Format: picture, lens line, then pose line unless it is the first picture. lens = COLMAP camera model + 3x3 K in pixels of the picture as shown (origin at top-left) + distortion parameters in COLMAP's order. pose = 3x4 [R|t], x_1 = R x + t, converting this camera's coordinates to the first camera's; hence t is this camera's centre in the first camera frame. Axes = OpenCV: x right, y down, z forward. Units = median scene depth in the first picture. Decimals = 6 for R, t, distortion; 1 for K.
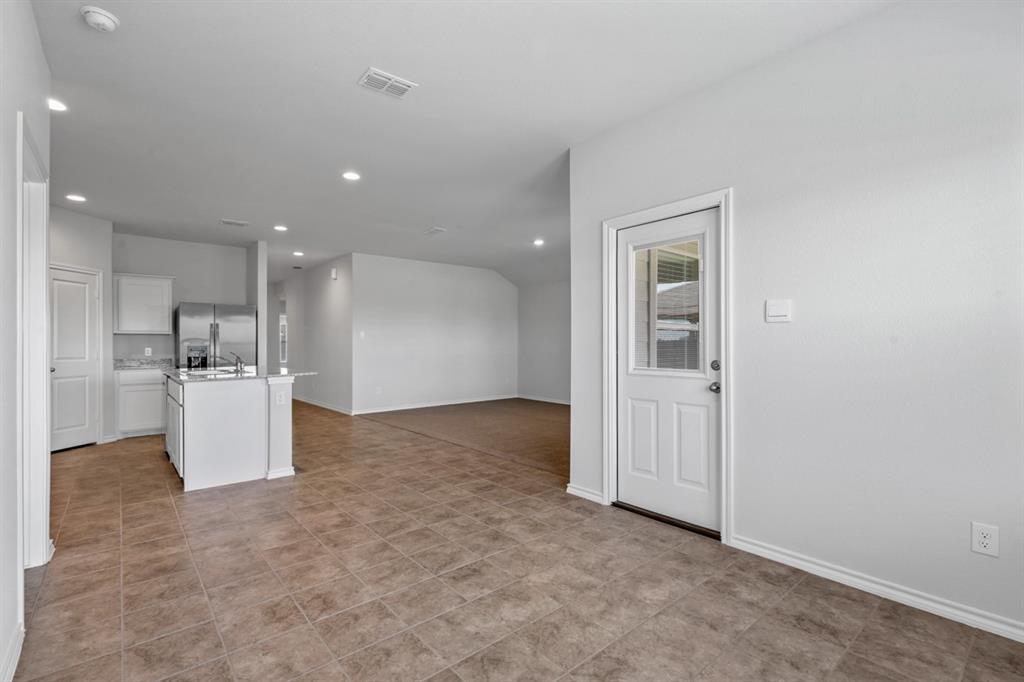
lens RADIAL K [[462.5, 0, 511.5], [0, 462.5, 345.1], [0, 0, 1]] dist [-0.004561, 0.002936]
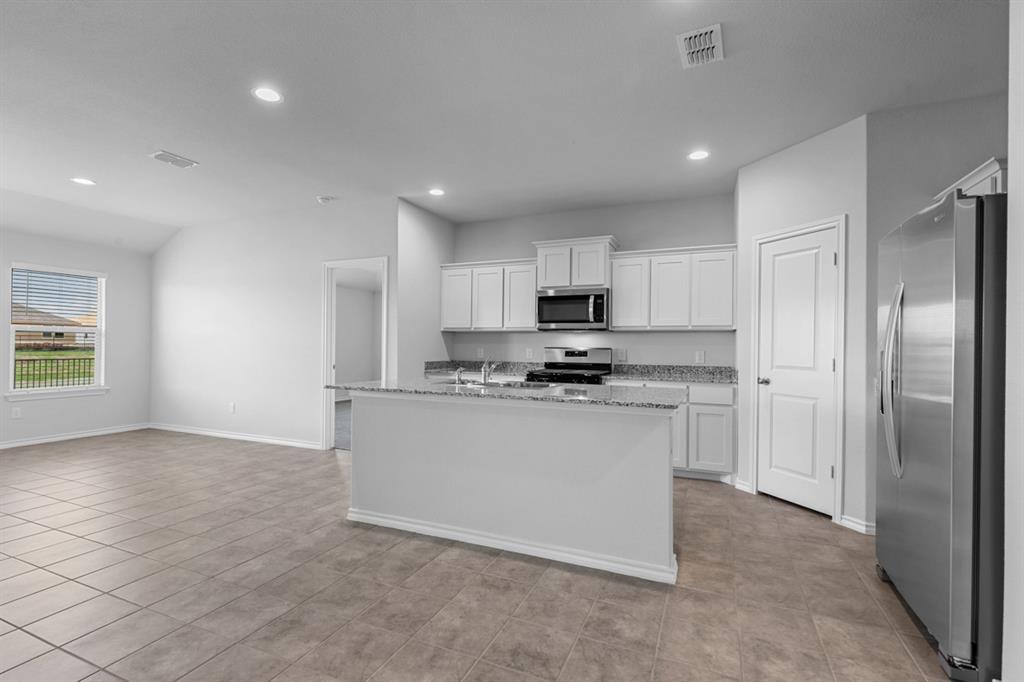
lens RADIAL K [[462.5, 0, 511.1], [0, 462.5, 349.2], [0, 0, 1]] dist [-0.004561, 0.002936]
pose [[-0.896143, -0.000548, -0.443766, -0.367353], [-0.005489, 0.999936, 0.009850, -0.002565], [0.443732, 0.011263, -0.896089, 1.749777]]
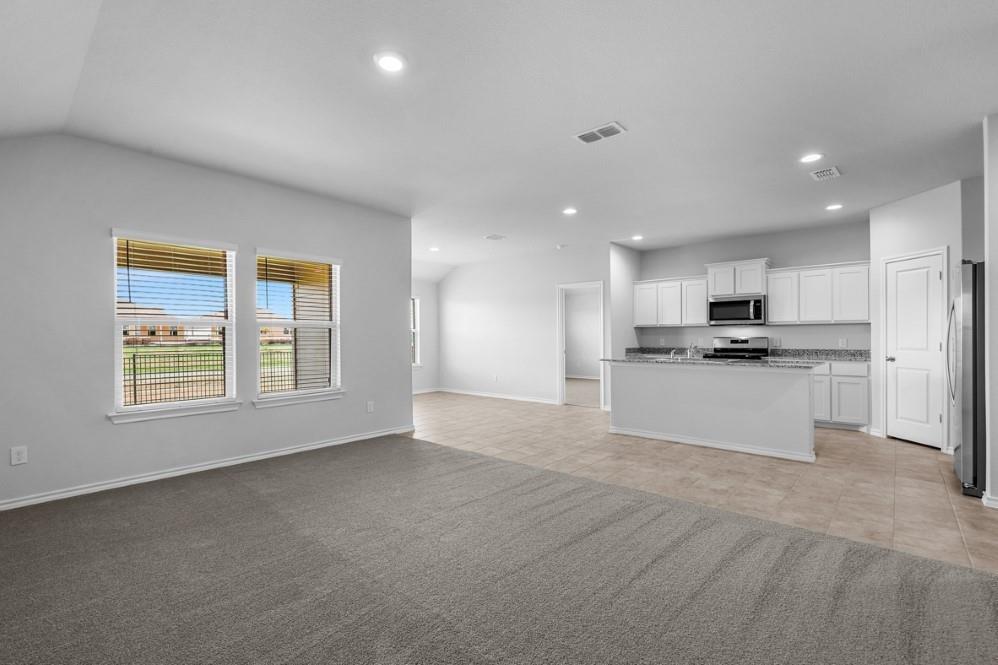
lens RADIAL K [[450.8, 0, 495.4], [0, 450.8, 334.2], [0, 0, 1]] dist [-0.004561, 0.002936]
pose [[-0.989970, 0.008642, -0.141013, 0.049310], [0.009313, 0.999948, -0.004098, -0.008685], [0.140970, -0.005370, -0.989999, 2.235213]]
